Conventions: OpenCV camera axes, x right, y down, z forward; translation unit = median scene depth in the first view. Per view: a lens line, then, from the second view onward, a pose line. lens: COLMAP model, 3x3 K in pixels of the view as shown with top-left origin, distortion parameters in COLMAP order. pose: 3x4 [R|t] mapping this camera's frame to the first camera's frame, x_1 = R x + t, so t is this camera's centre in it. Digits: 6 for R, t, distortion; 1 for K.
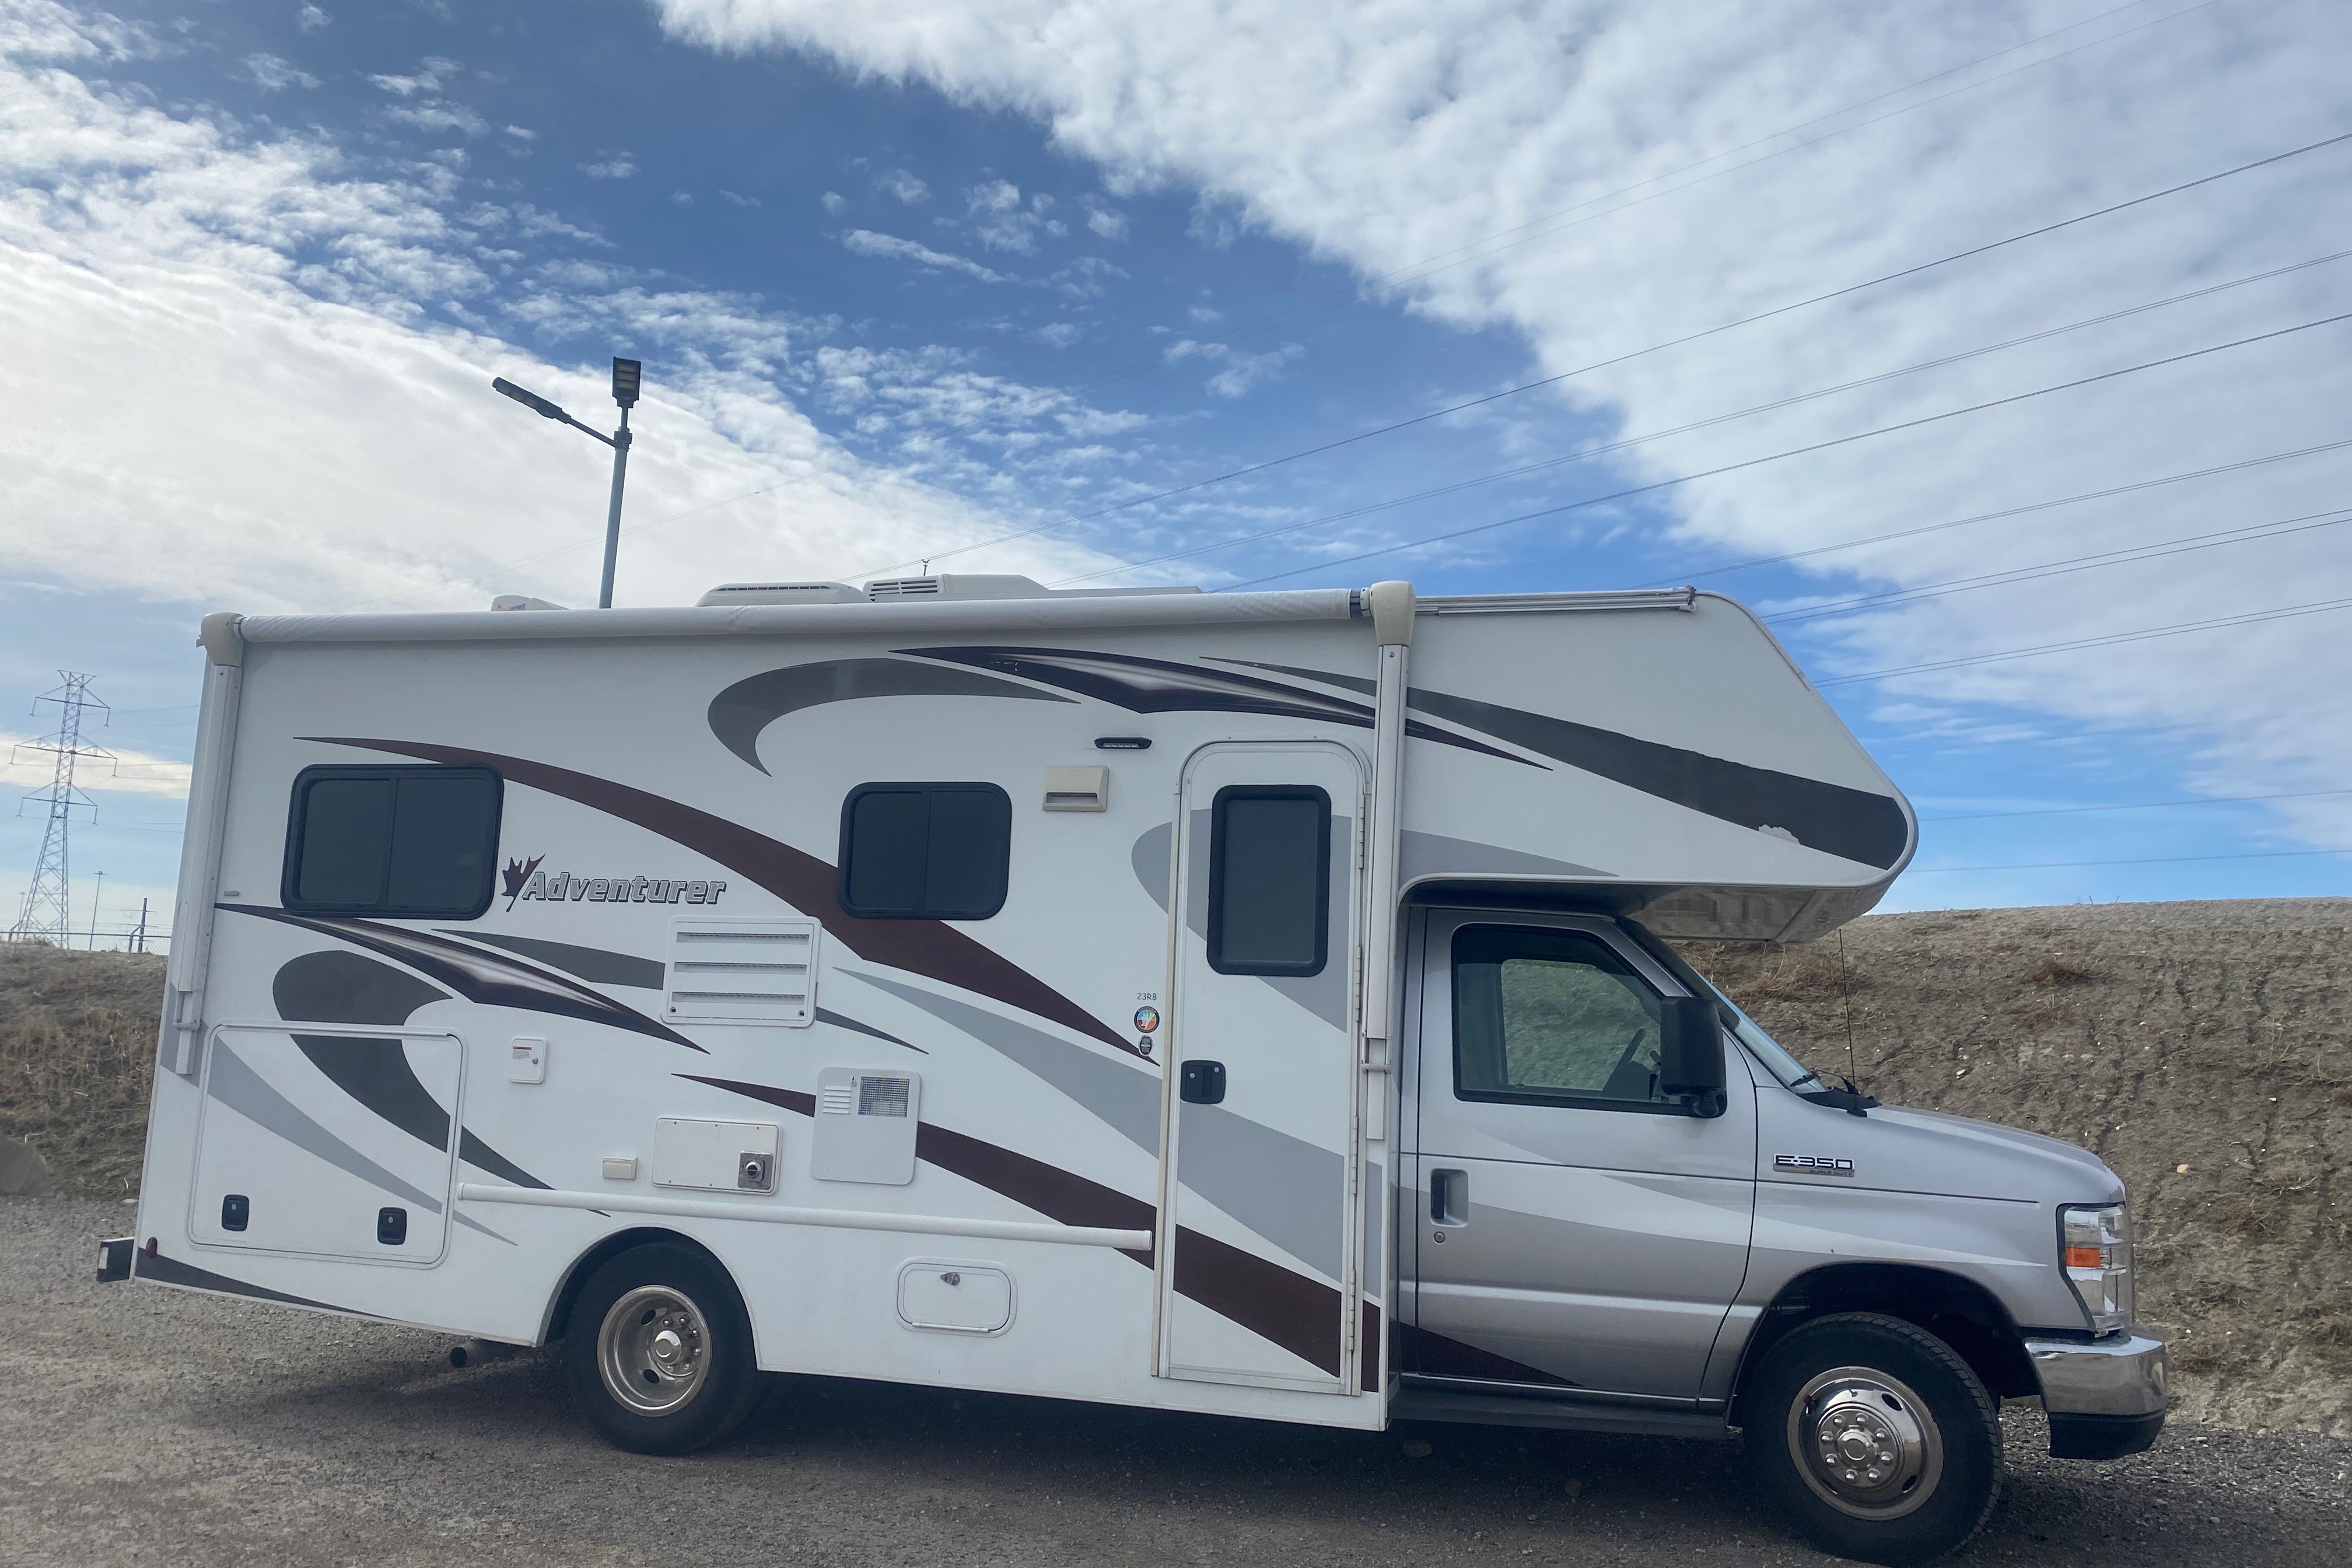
lens RADIAL K [[1766.8, 0, 1176.0], [0, 1766.8, 784.0], [0, 0, 1]] dist [0.110987, -0.216794]
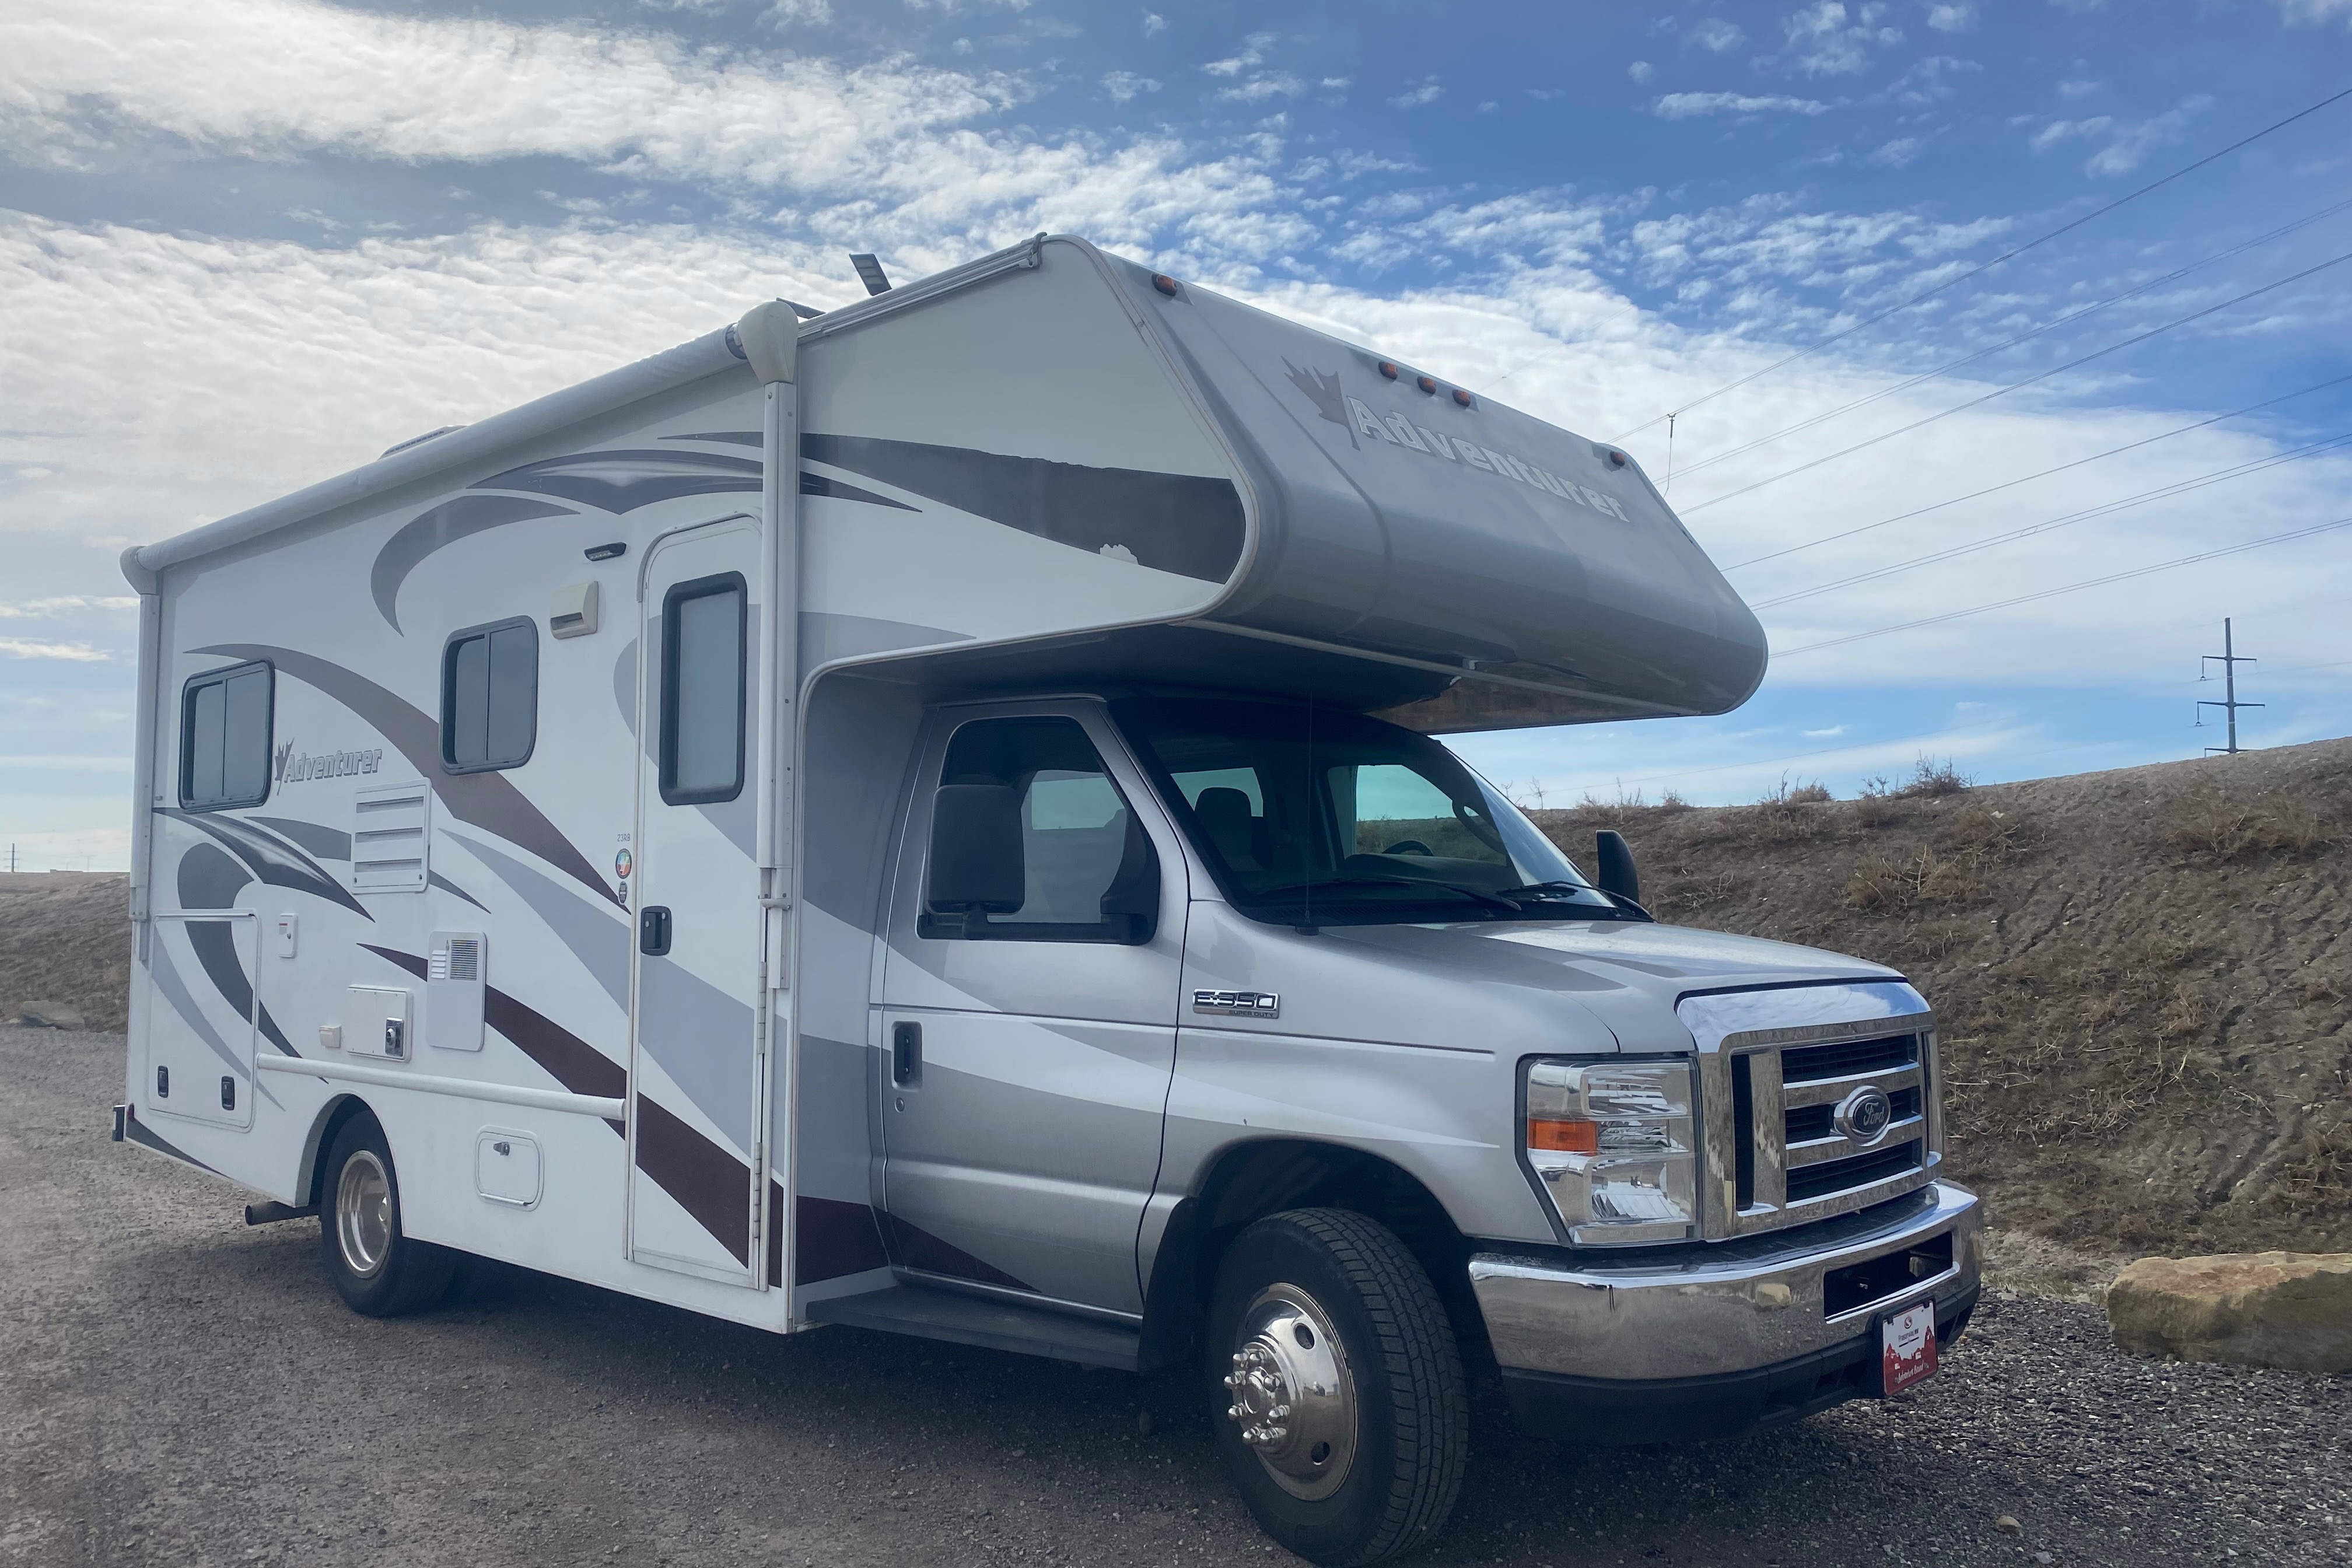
lens RADIAL K [[1766.8, 0, 1176.0], [0, 1766.8, 784.0], [0, 0, 1]] dist [0.110987, -0.216794]
pose [[0.890747, -0.077830, -0.447787, 0.596703], [0.108262, 0.993204, 0.042726, 0.082279], [0.441418, -0.086537, 0.893119, 0.321711]]
